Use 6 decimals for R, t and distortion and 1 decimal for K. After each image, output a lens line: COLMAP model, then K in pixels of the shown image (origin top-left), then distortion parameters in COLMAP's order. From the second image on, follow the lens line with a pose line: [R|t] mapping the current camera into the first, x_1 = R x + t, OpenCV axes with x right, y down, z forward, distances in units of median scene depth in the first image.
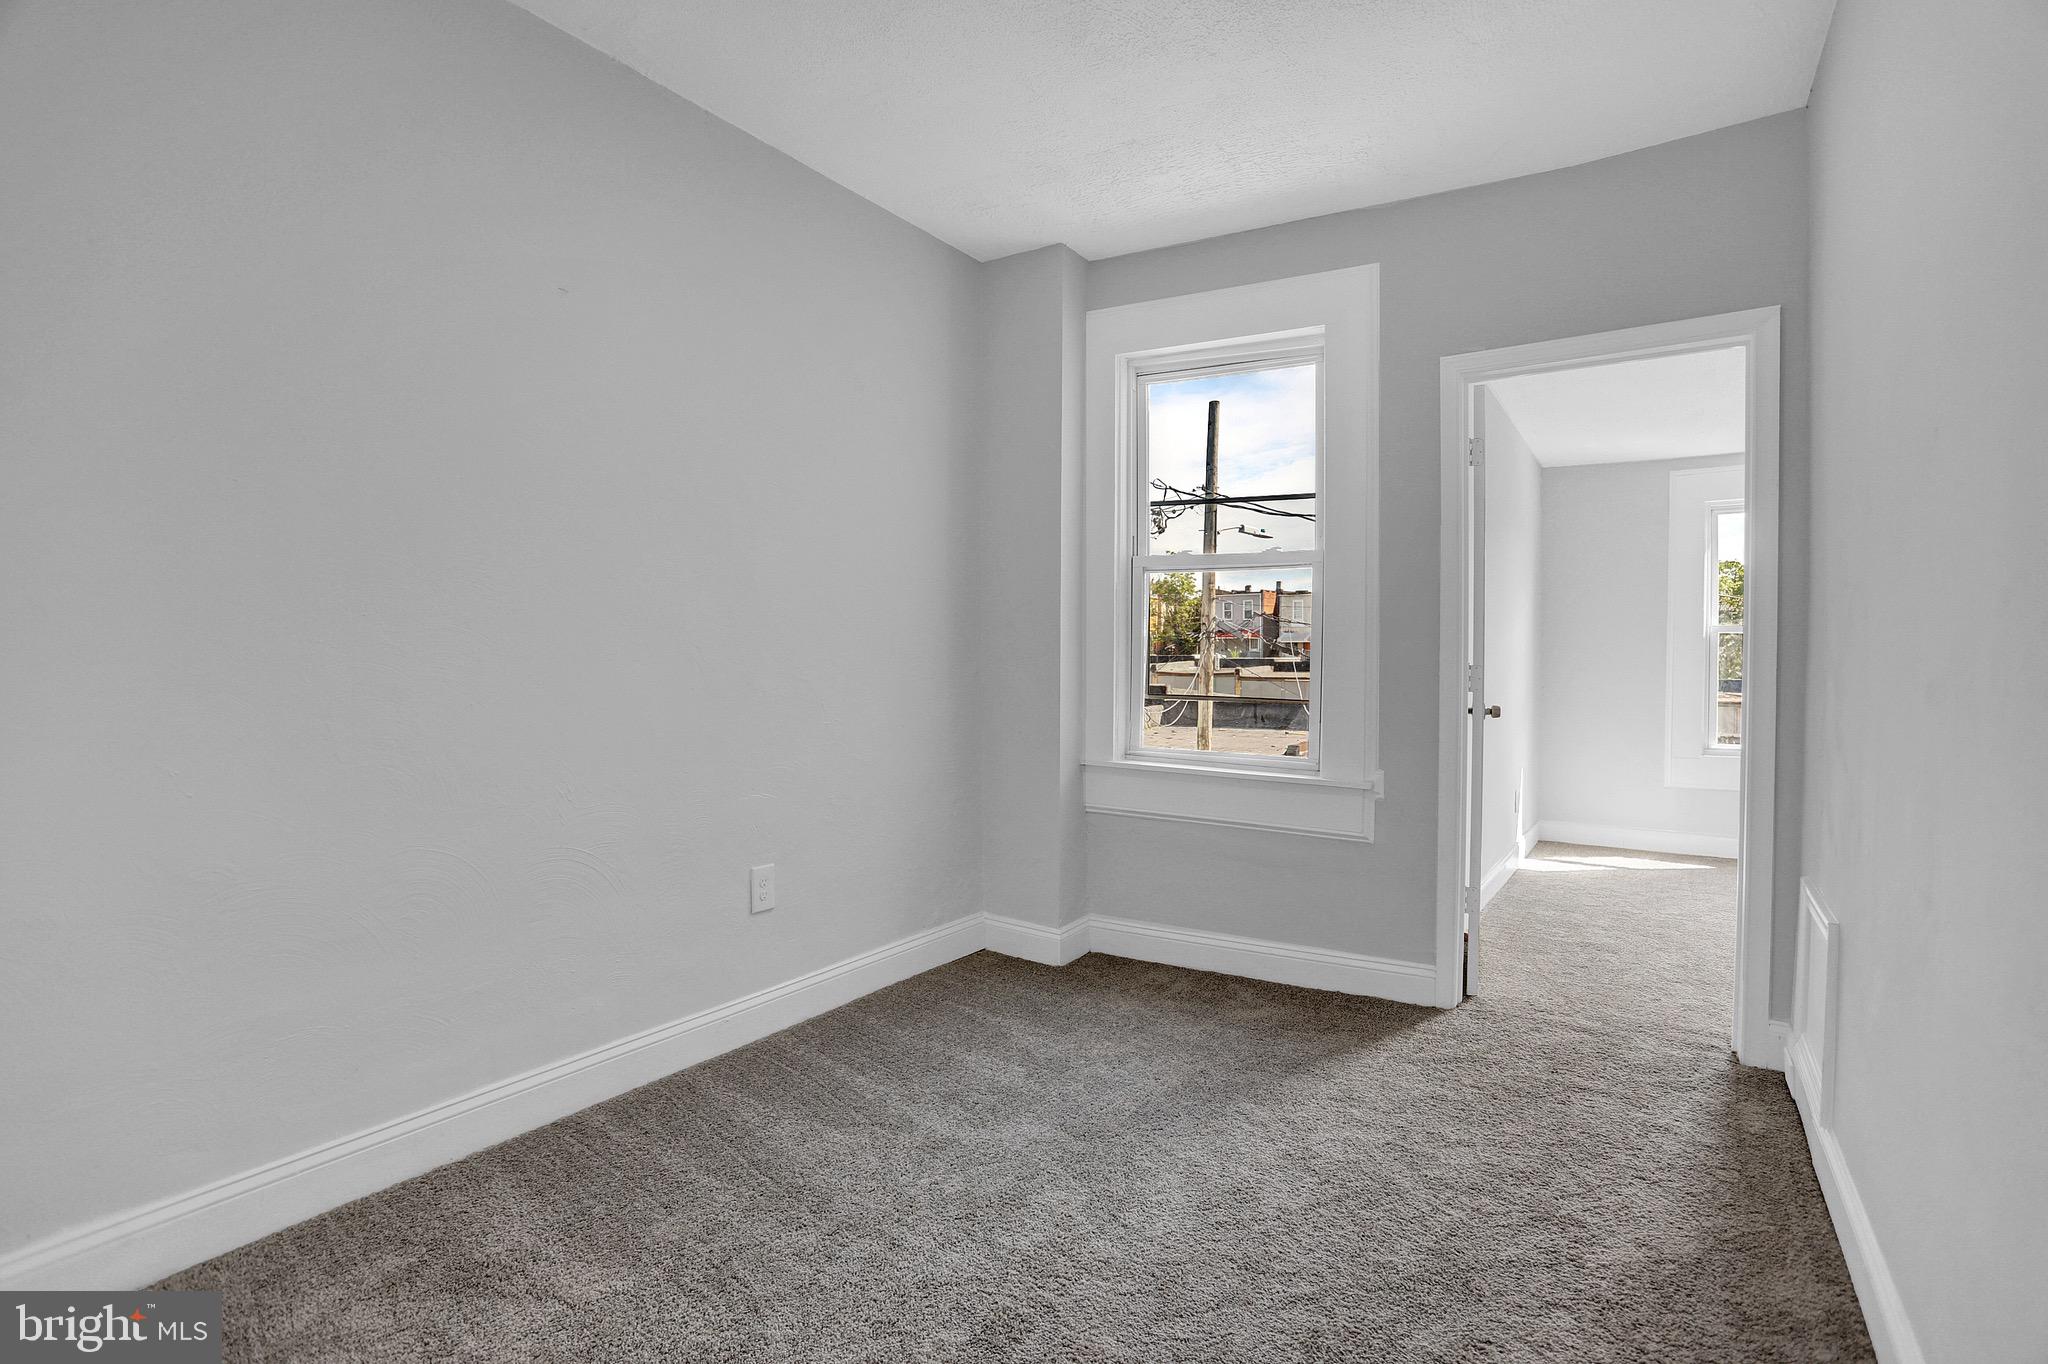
lens RADIAL K [[999.0, 0, 1024.0], [0, 999.0, 682.0], [0, 0, 1]] dist [-0.079414, 0.036932]
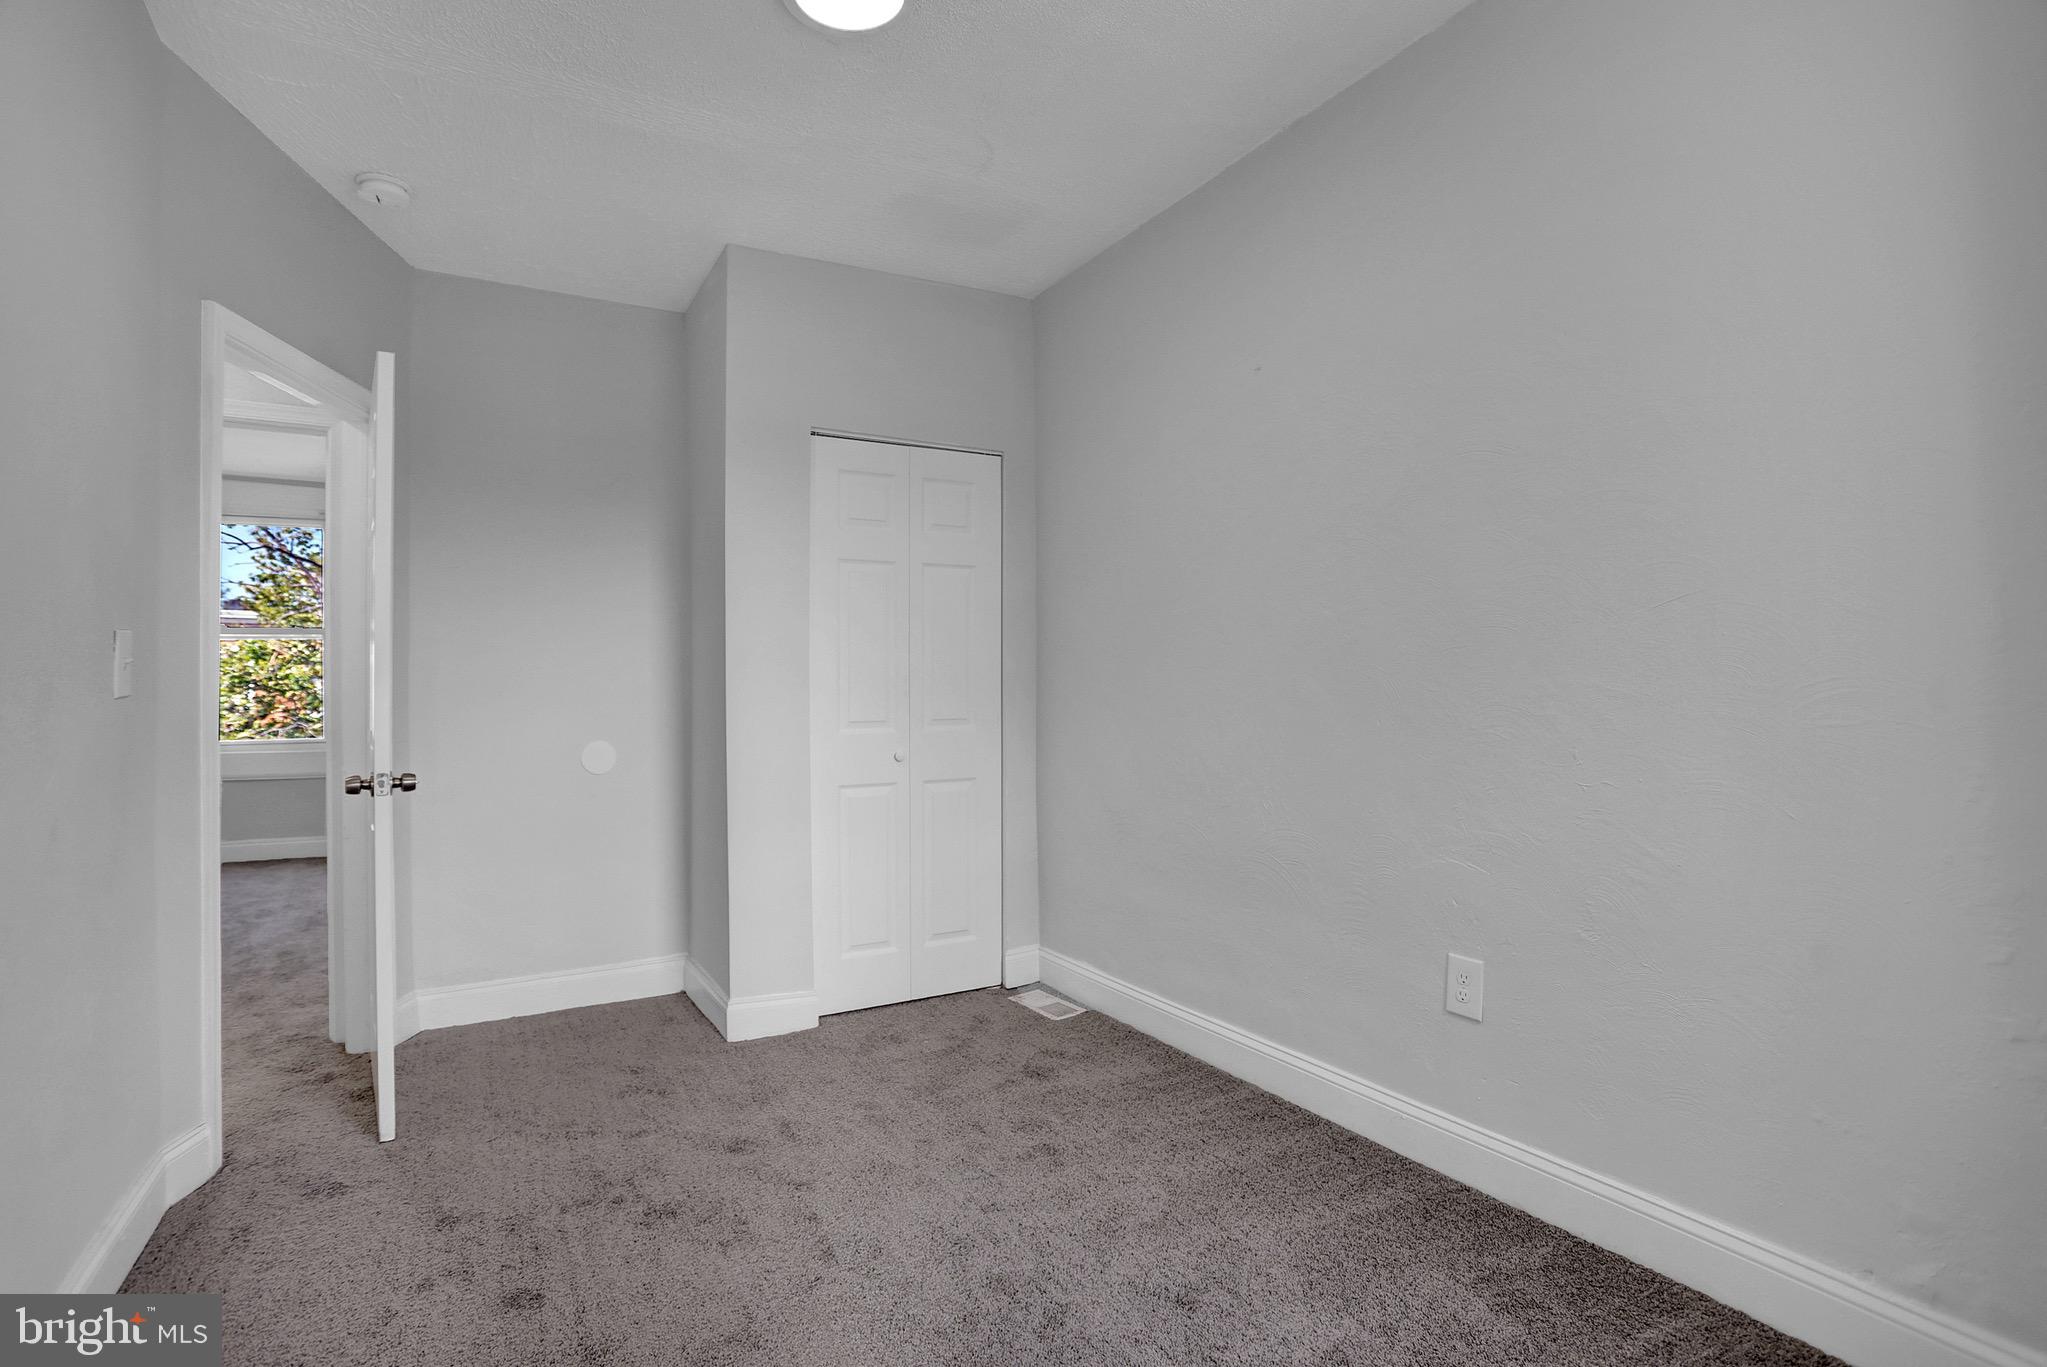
lens RADIAL K [[998.5, 0, 1023.5], [0, 998.5, 683.5], [0, 0, 1]] dist [-0.079414, 0.036932]
pose [[-0.440672, -0.006241, -0.897646, 0.699317], [-0.013409, 0.999910, -0.000369, -0.032309], [0.897568, 0.011874, -0.440716, 1.229110]]
